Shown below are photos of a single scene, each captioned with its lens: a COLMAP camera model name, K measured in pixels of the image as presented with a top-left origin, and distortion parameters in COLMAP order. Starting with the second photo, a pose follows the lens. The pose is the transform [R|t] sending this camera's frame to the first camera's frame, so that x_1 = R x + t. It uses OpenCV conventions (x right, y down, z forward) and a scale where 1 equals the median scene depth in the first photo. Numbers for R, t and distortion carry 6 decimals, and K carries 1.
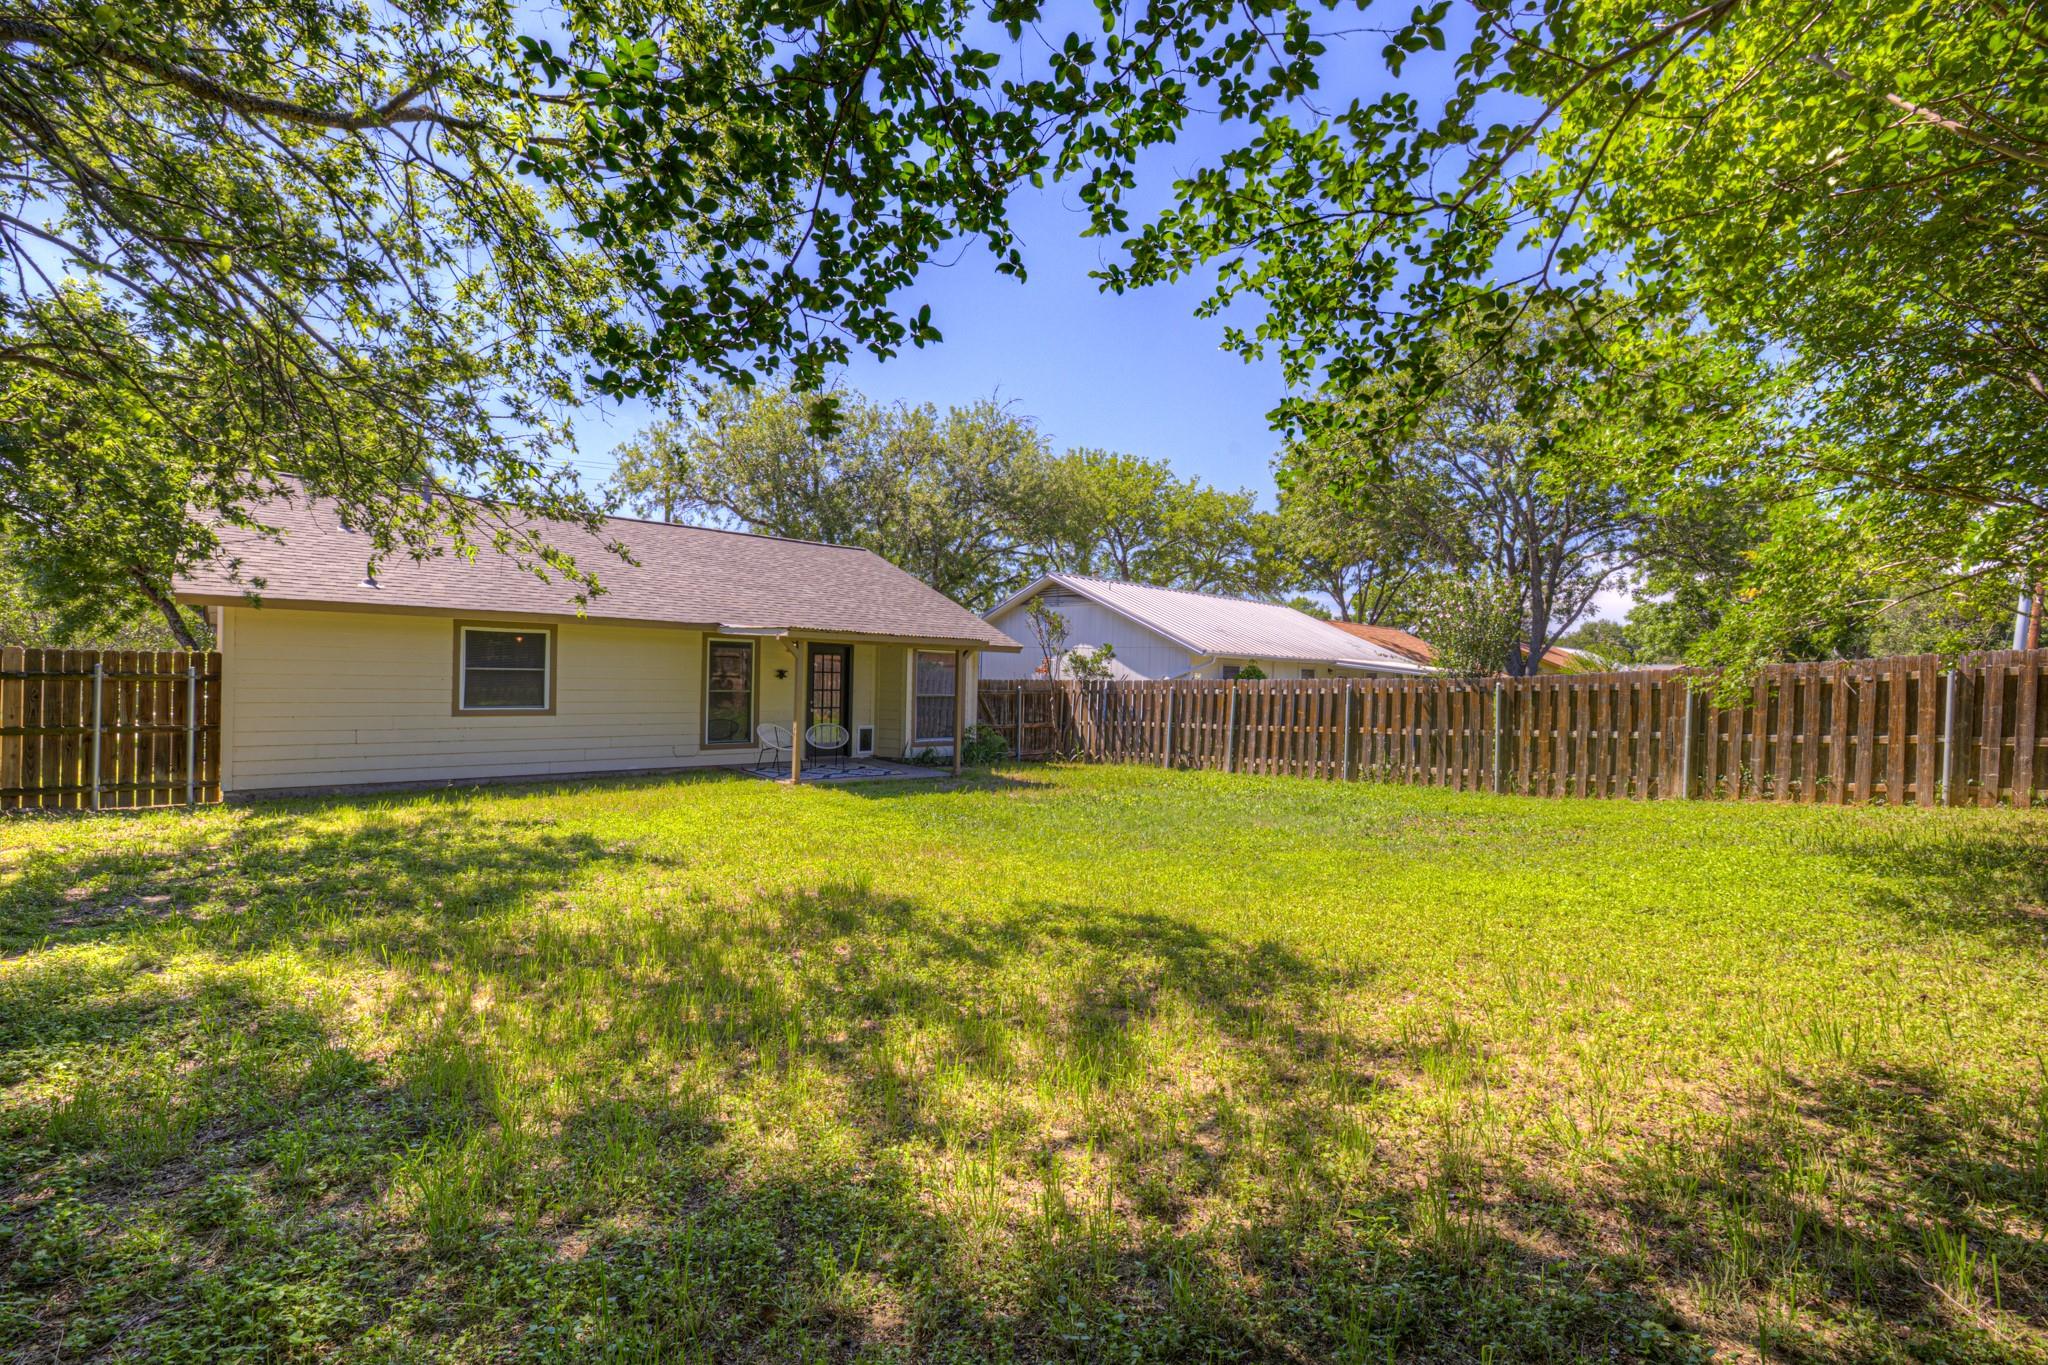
lens RADIAL K [[864.2, 0, 1026.1], [0, 864.2, 681.7], [0, 0, 1]] dist [0.002337, 0.000897]
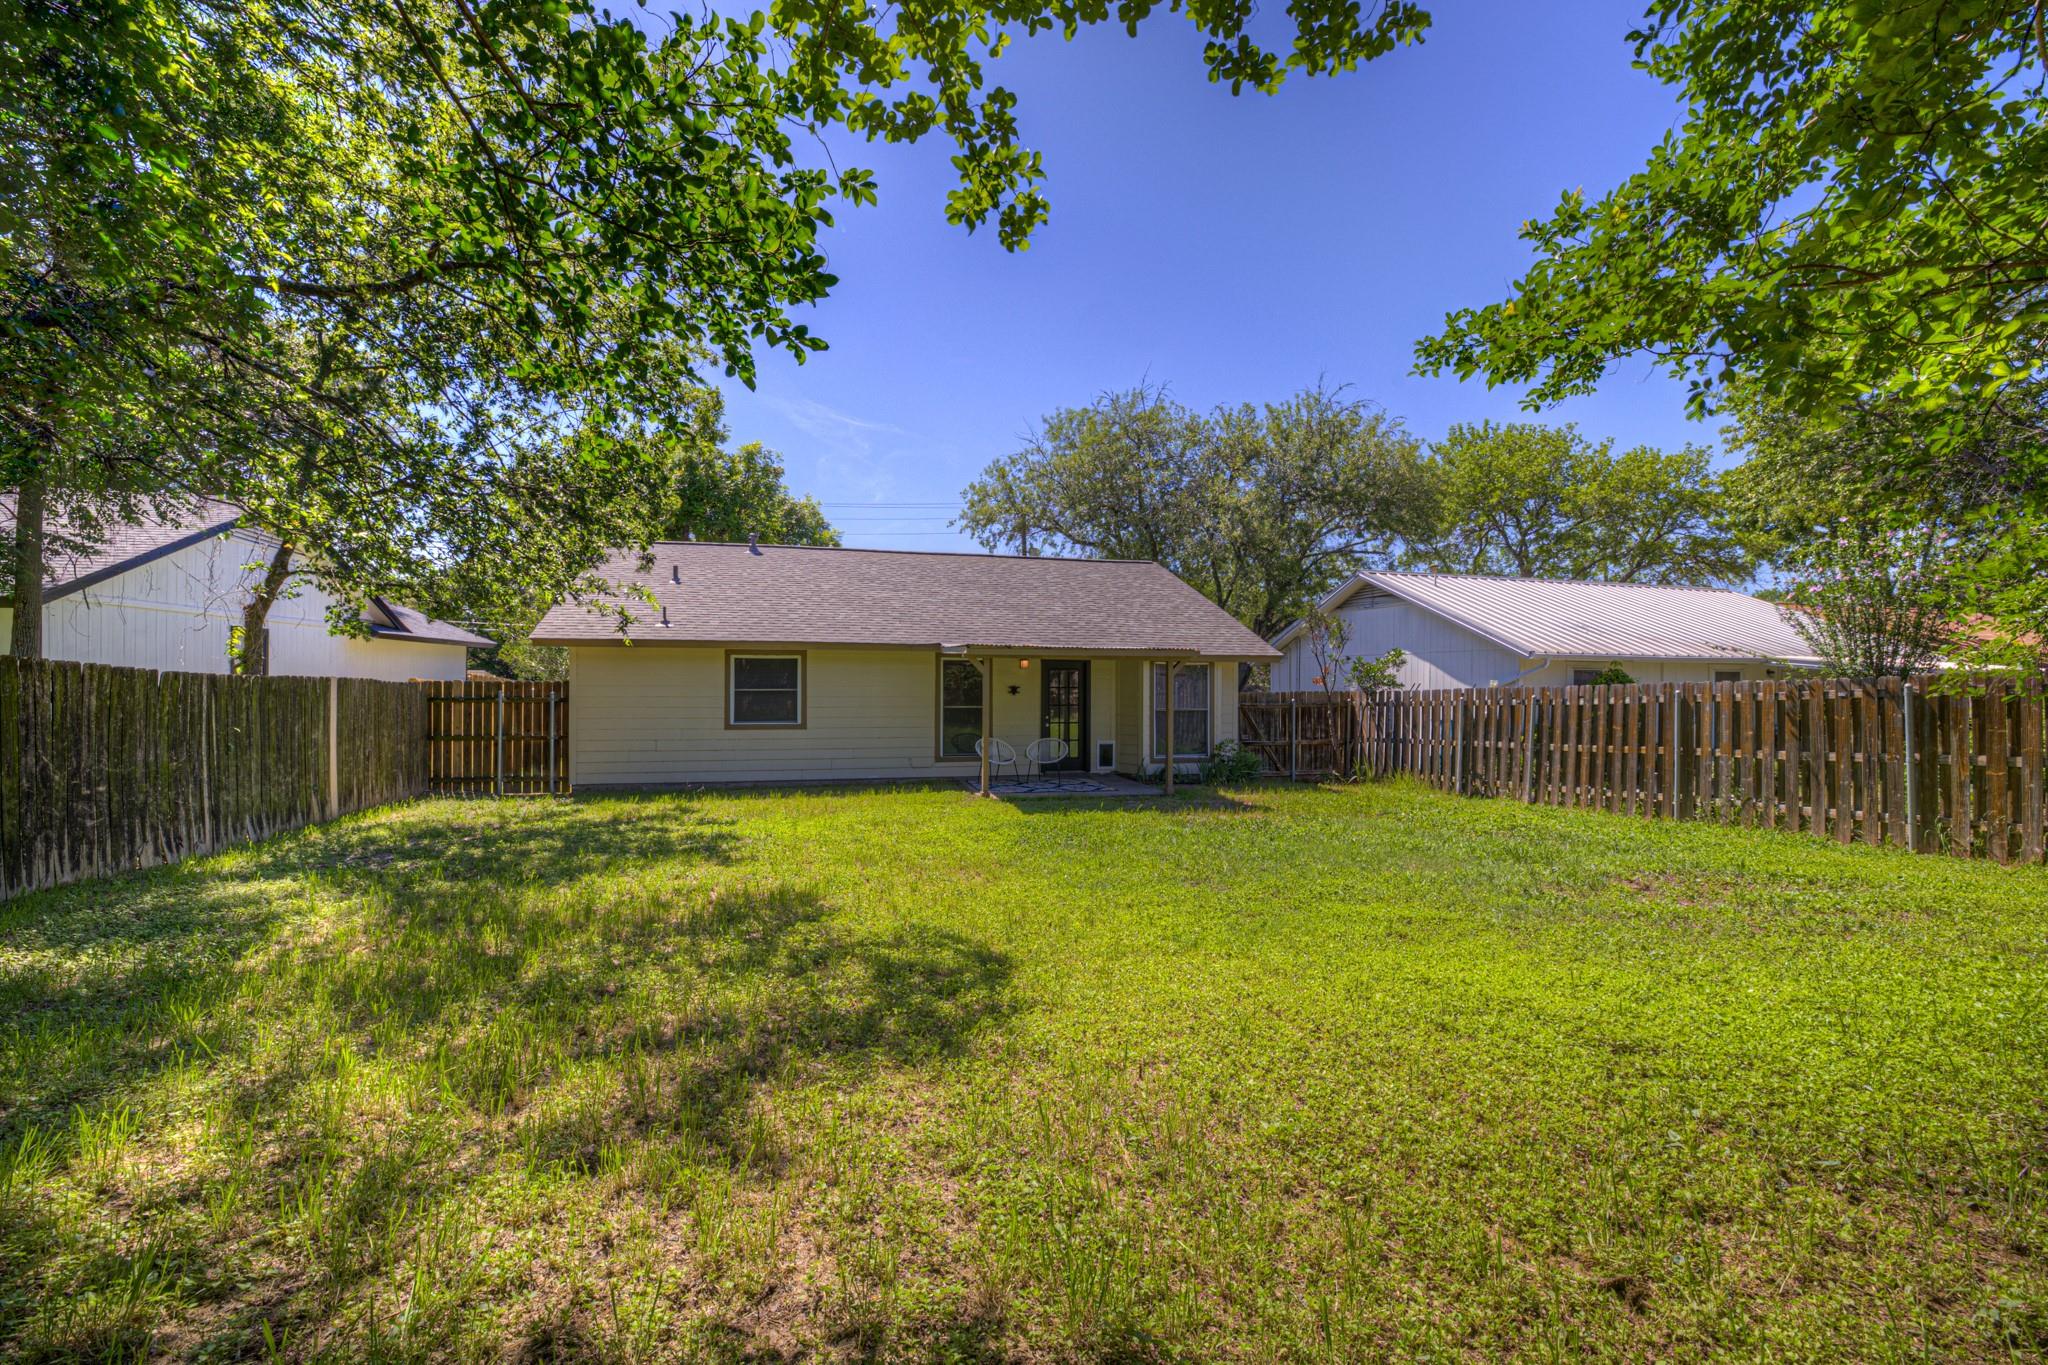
lens RADIAL K [[864.2, 0, 1031.3], [0, 864.2, 690.8], [0, 0, 1]] dist [0.002337, 0.000897]
pose [[0.891635, -0.018400, -0.452382, 0.201620], [0.014097, 0.999818, -0.012883, 0.005308], [0.452536, 0.005110, 0.891731, 0.081370]]
